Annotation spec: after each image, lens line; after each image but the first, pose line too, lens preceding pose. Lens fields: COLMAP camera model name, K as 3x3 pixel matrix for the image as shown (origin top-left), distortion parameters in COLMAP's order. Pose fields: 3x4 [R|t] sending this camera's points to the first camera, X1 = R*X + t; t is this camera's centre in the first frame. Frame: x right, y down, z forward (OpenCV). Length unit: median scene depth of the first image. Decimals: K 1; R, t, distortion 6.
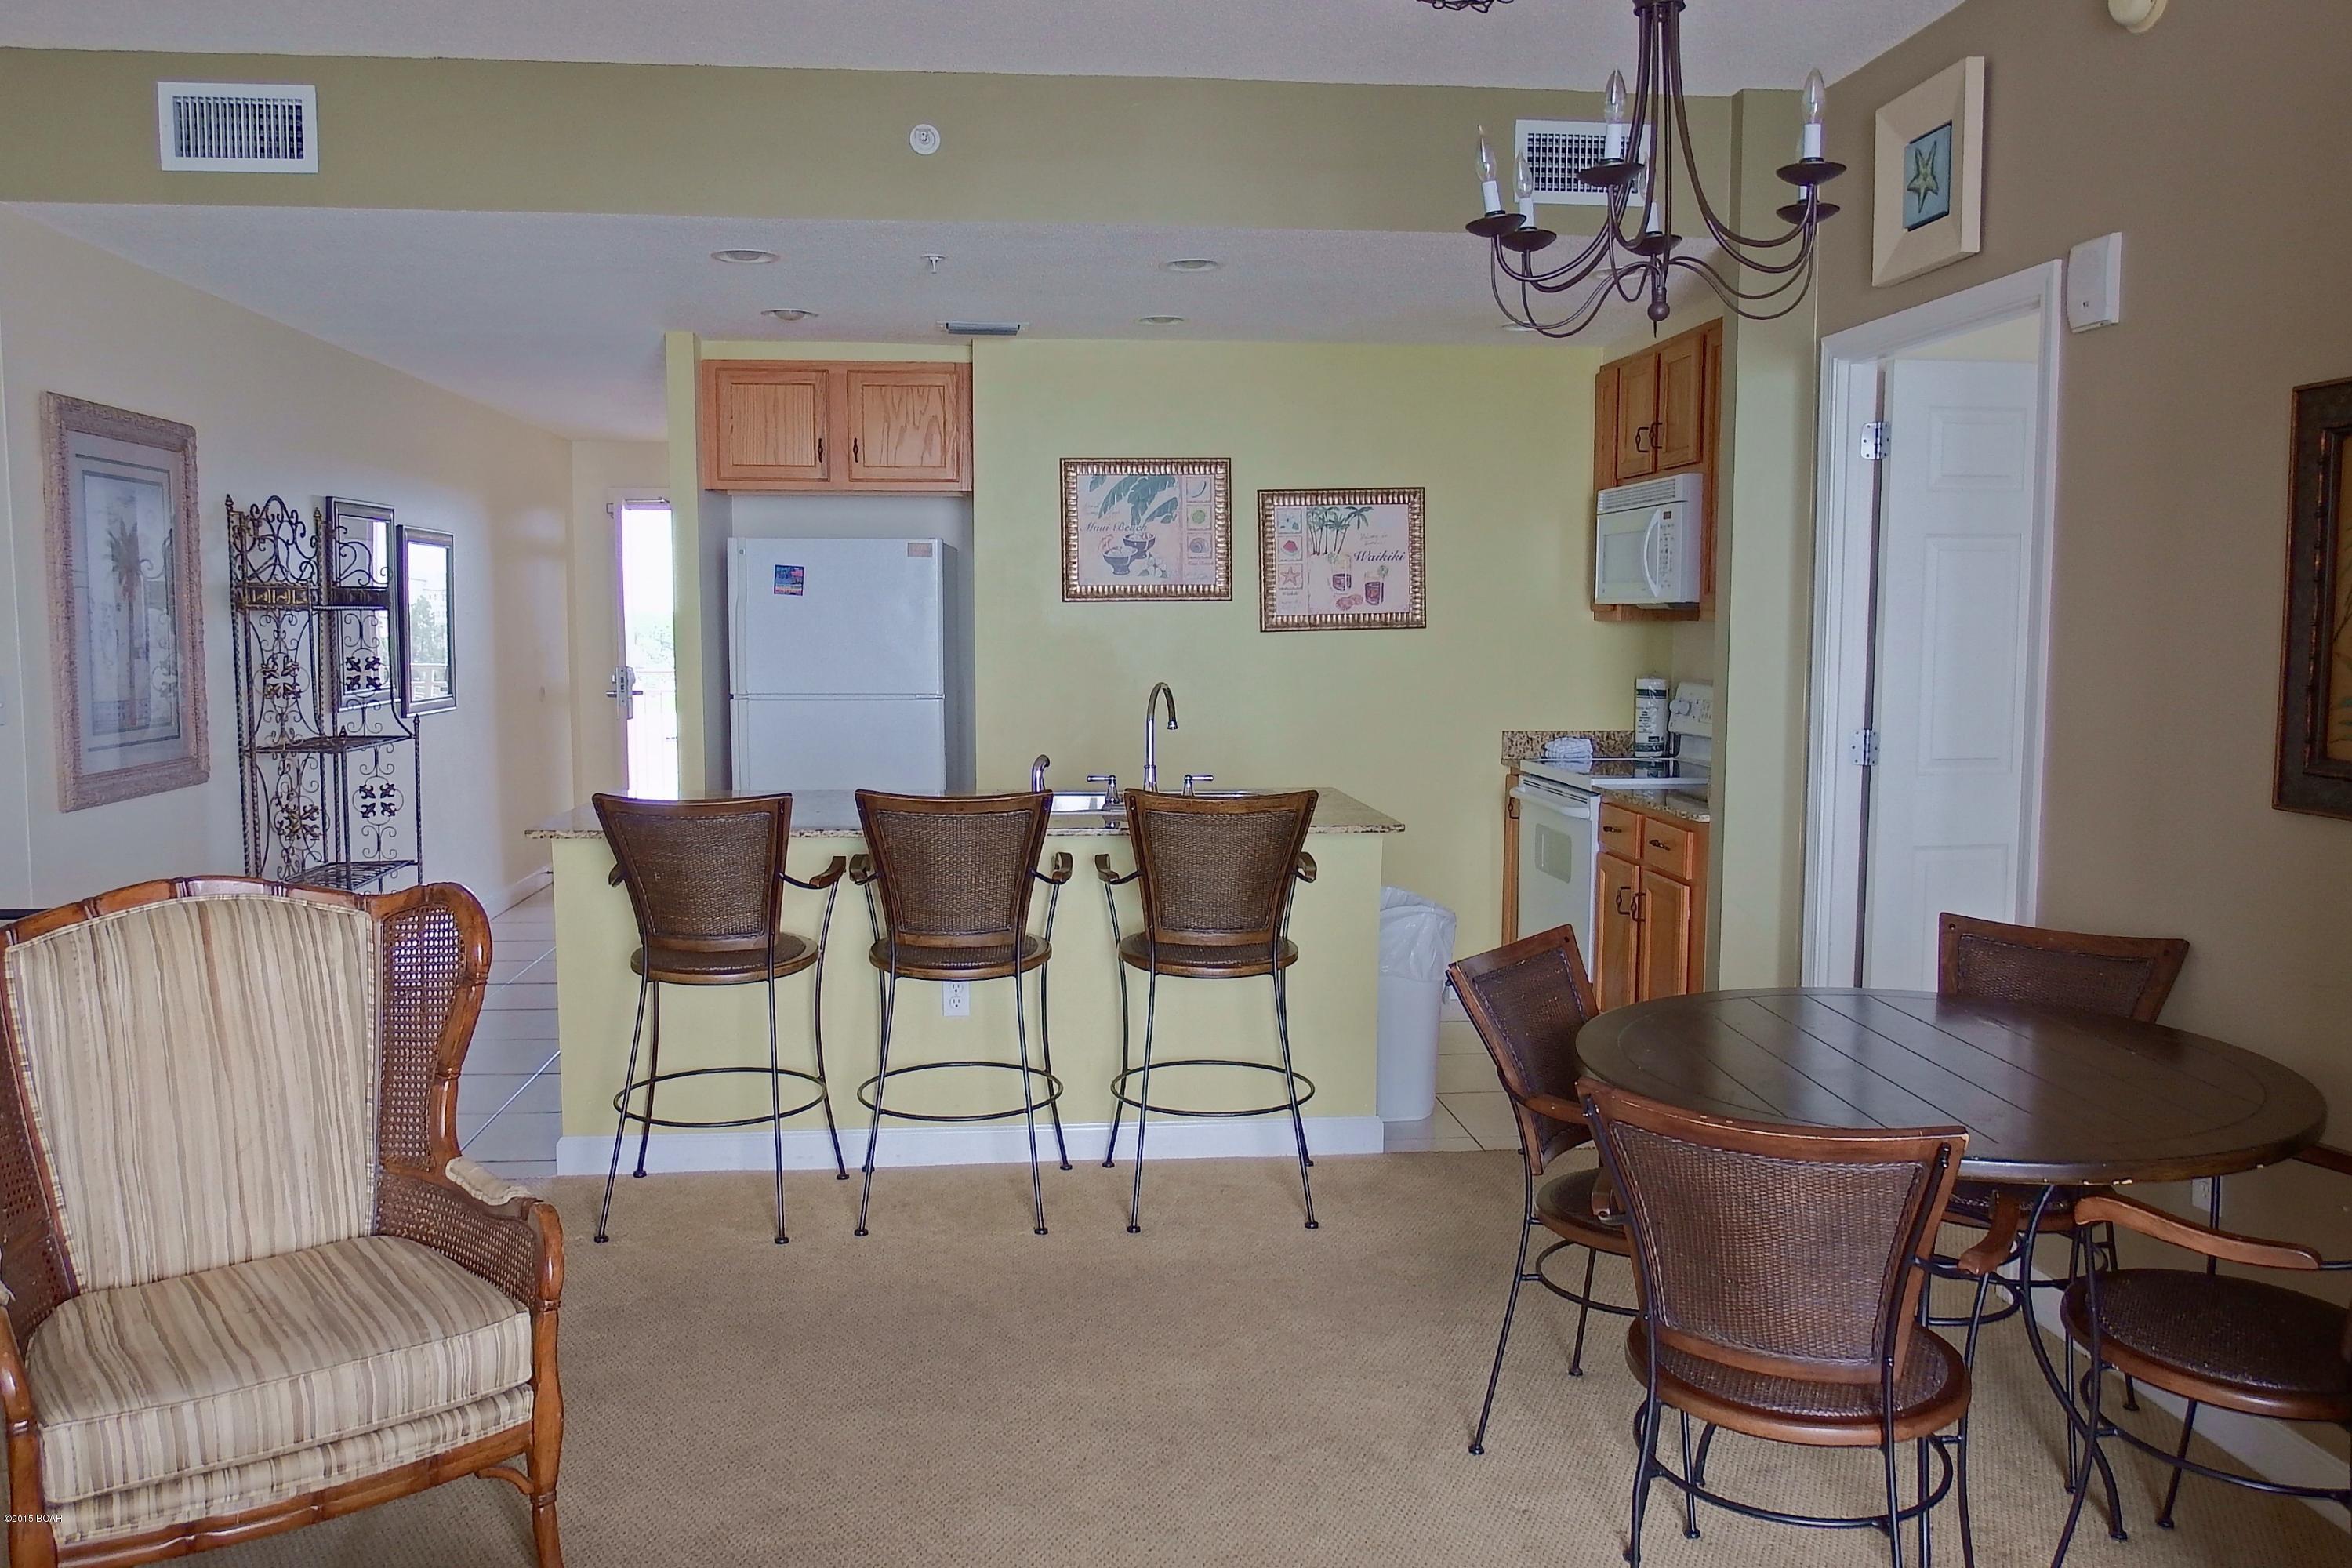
lens RADIAL K [[1827.0, 0, 1207.5], [0, 1827.0, 772.4], [0, 0, 1]] dist [-0.005335, -0.006189]
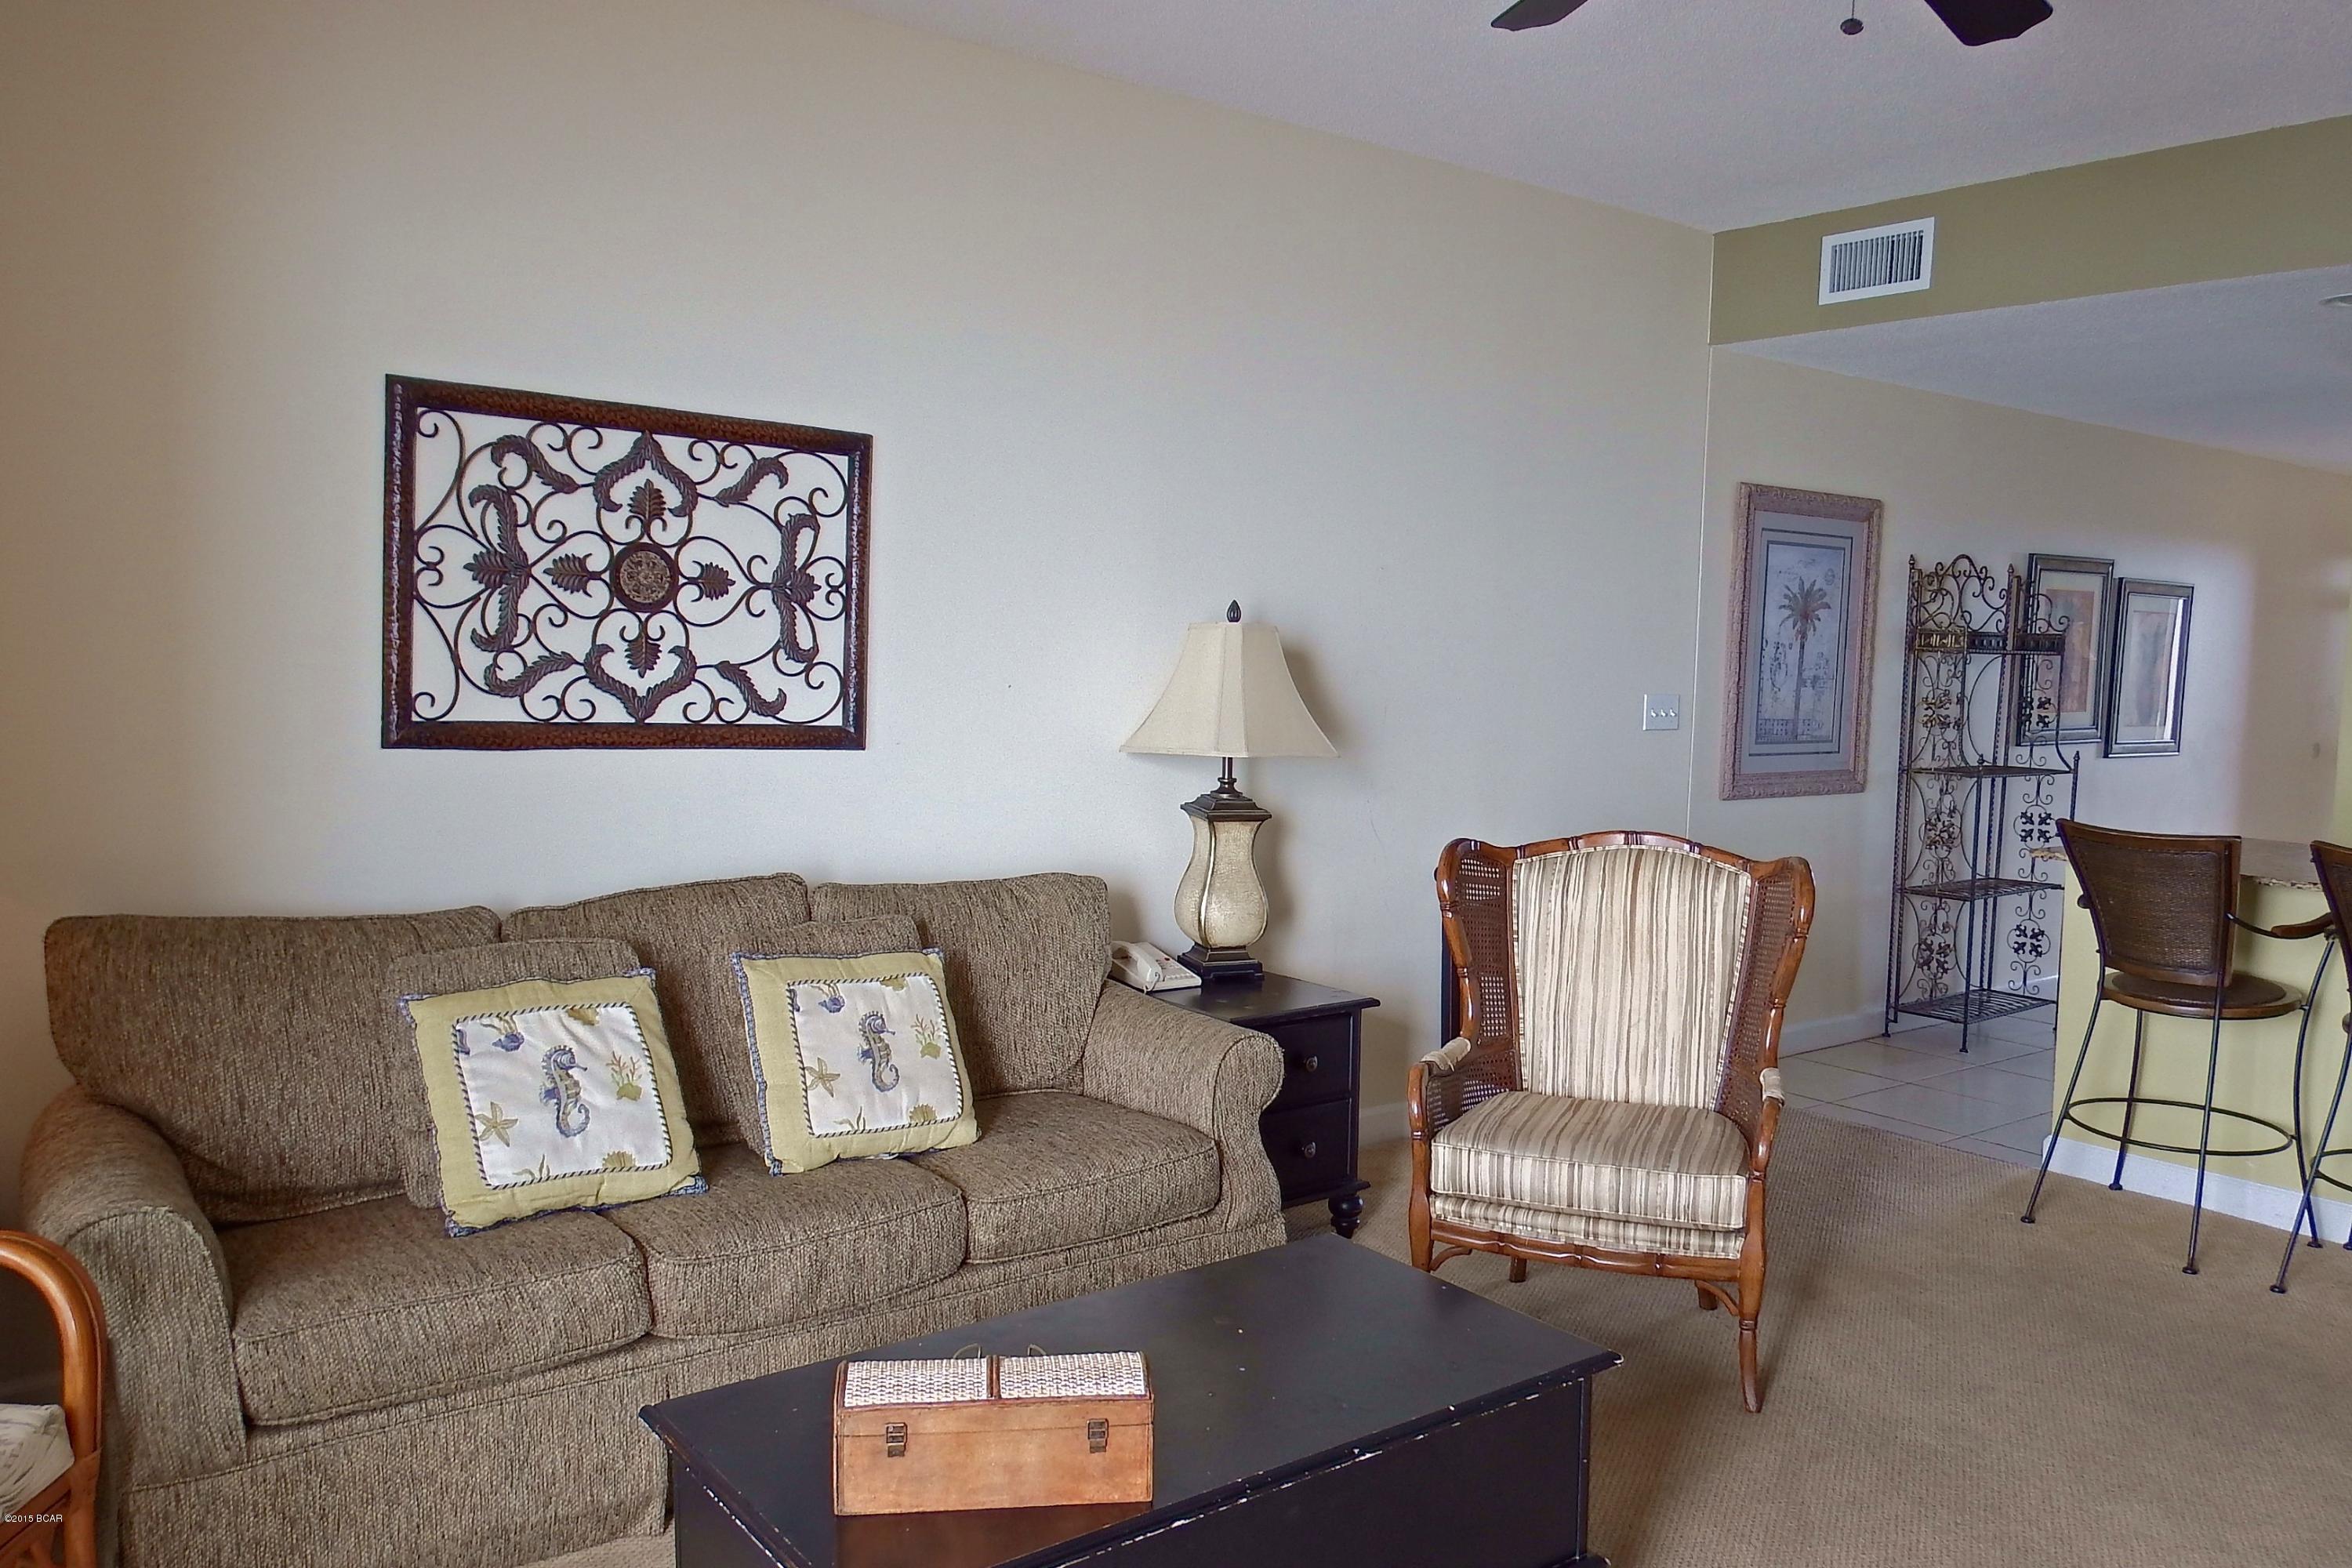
lens RADIAL K [[1827.0, 0, 1163.2], [0, 1827.0, 786.9], [0, 0, 1]] dist [-0.005335, -0.006189]
pose [[0.516434, 0.079011, -0.852674, 0.290151], [-0.096381, 0.994770, 0.033803, 0.006929], [0.850886, 0.064724, 0.521348, -0.034325]]
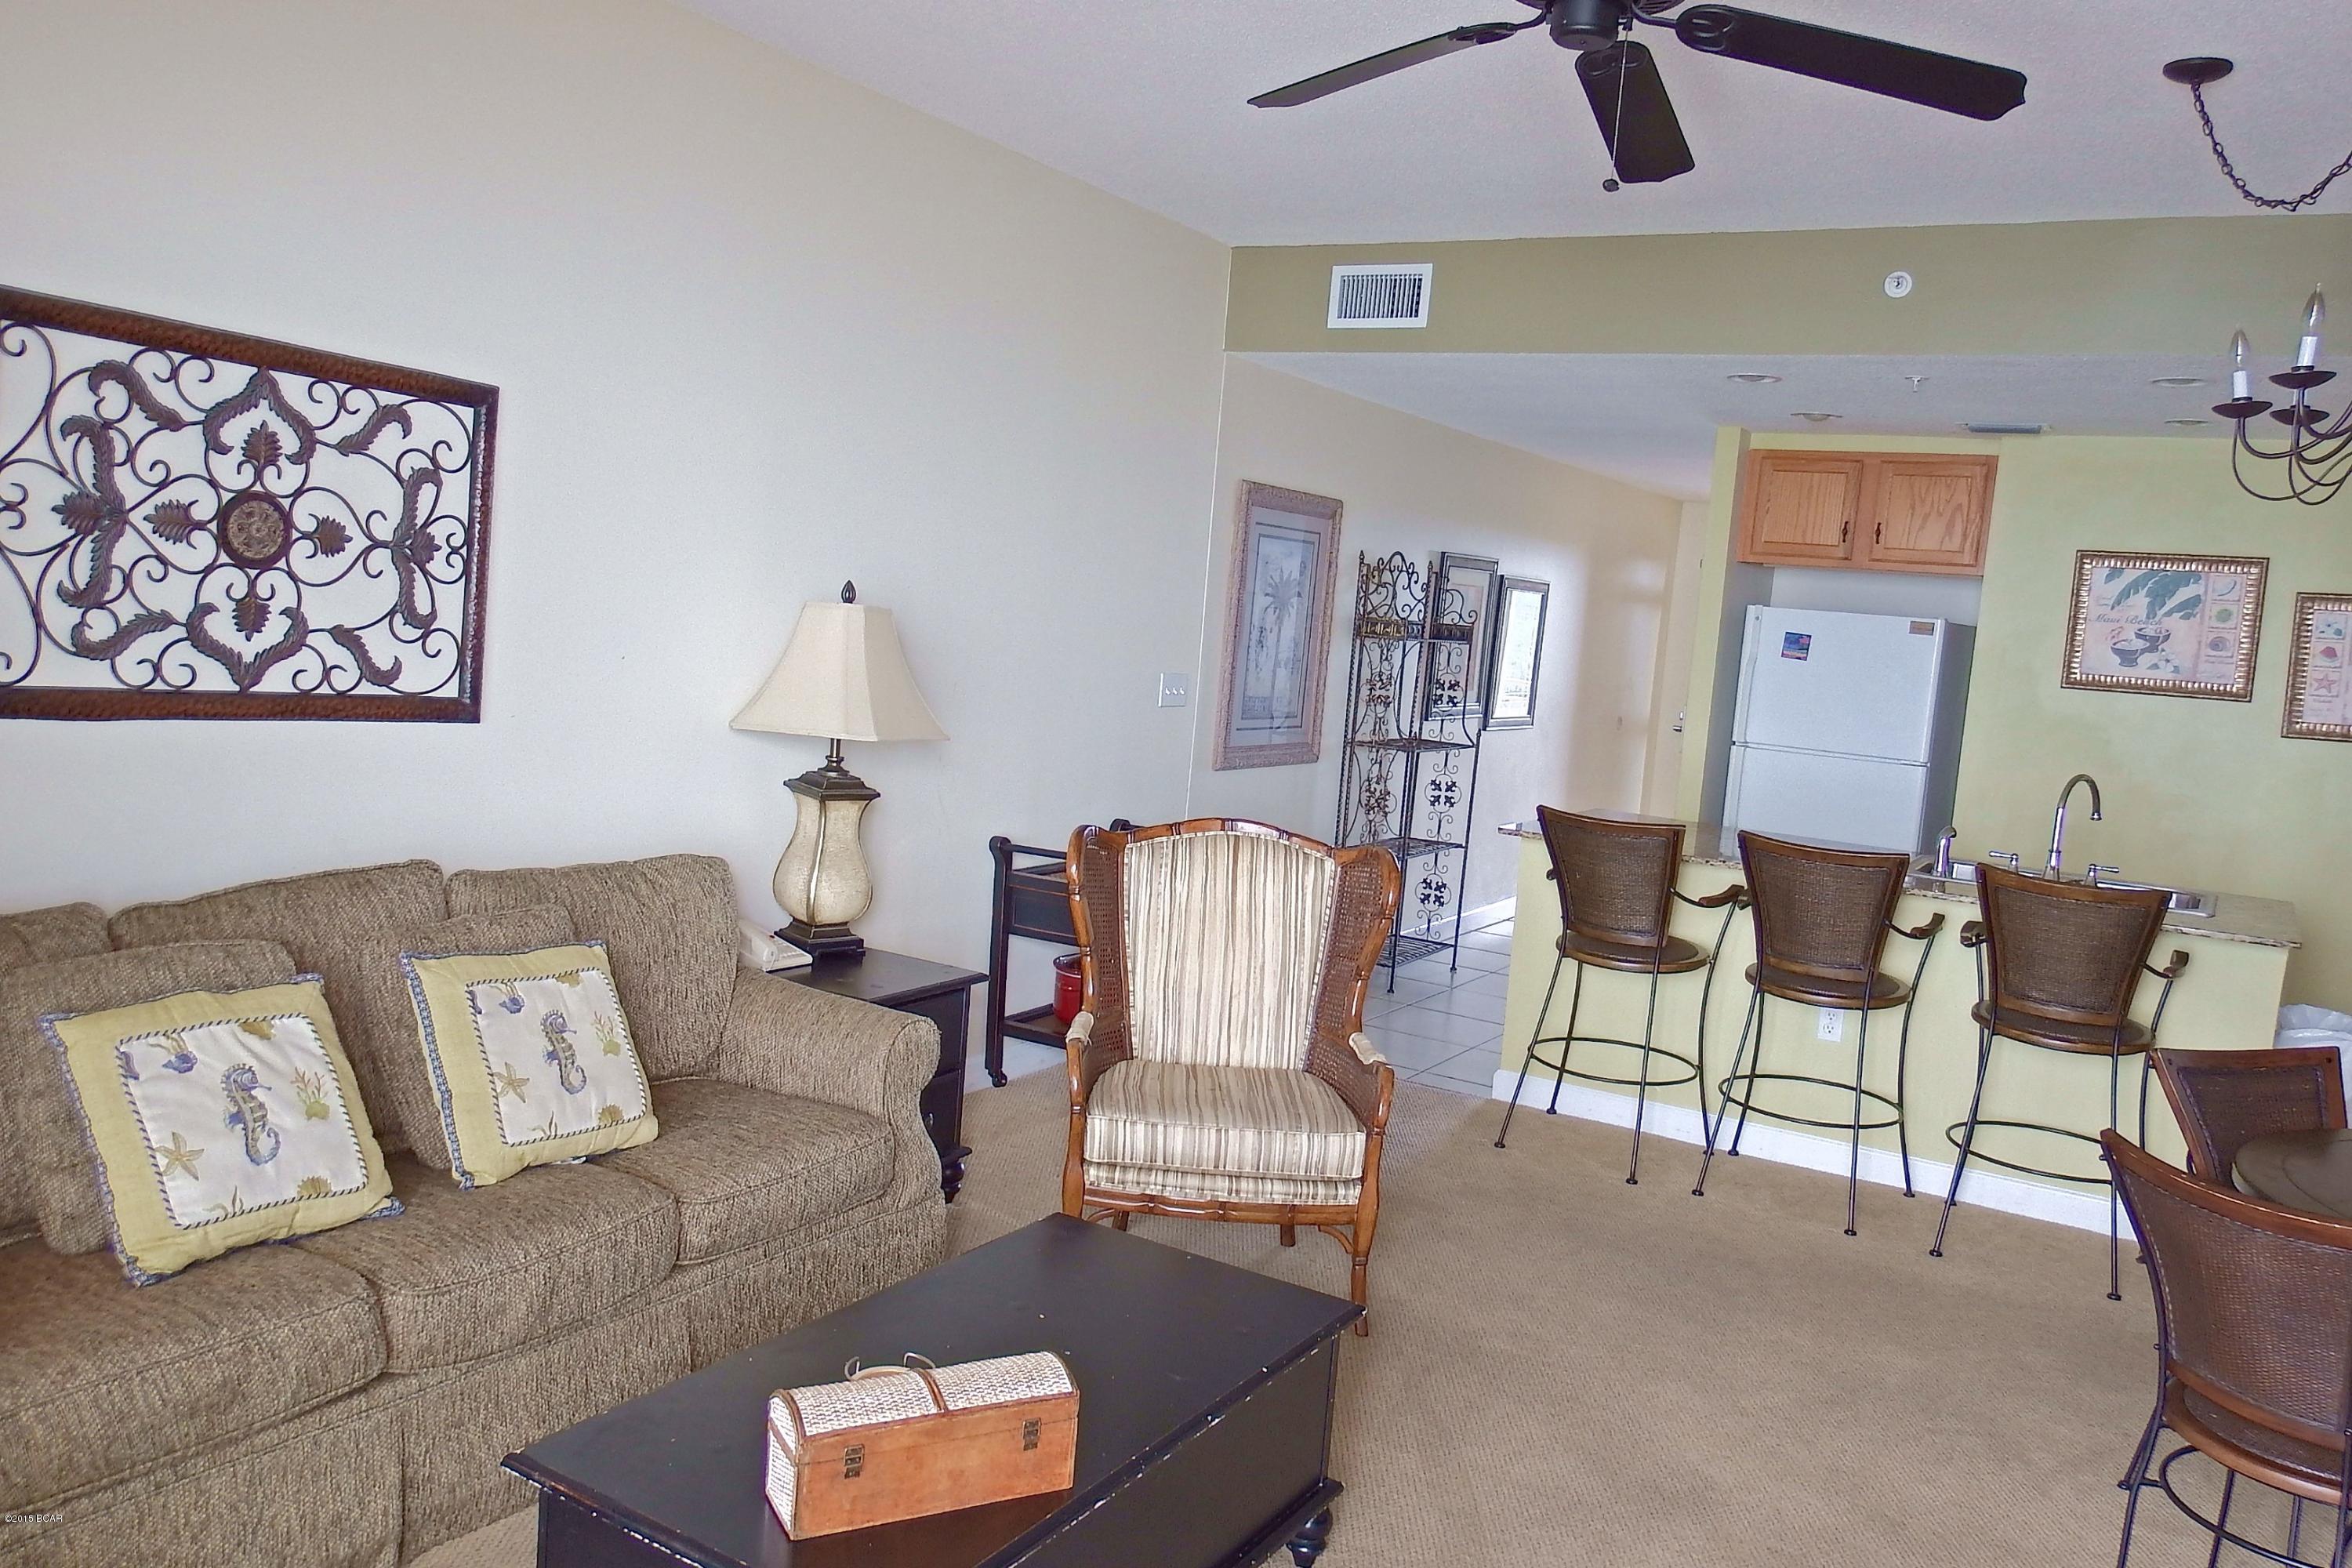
lens RADIAL K [[1827.0, 0, 1163.5], [0, 1827.0, 776.1], [0, 0, 1]] dist [-0.005335, -0.006189]
pose [[0.792127, 0.124199, -0.597586, 0.202715], [-0.133941, 0.990584, 0.028333, -0.008545], [0.595479, 0.057598, 0.801304, -0.180653]]
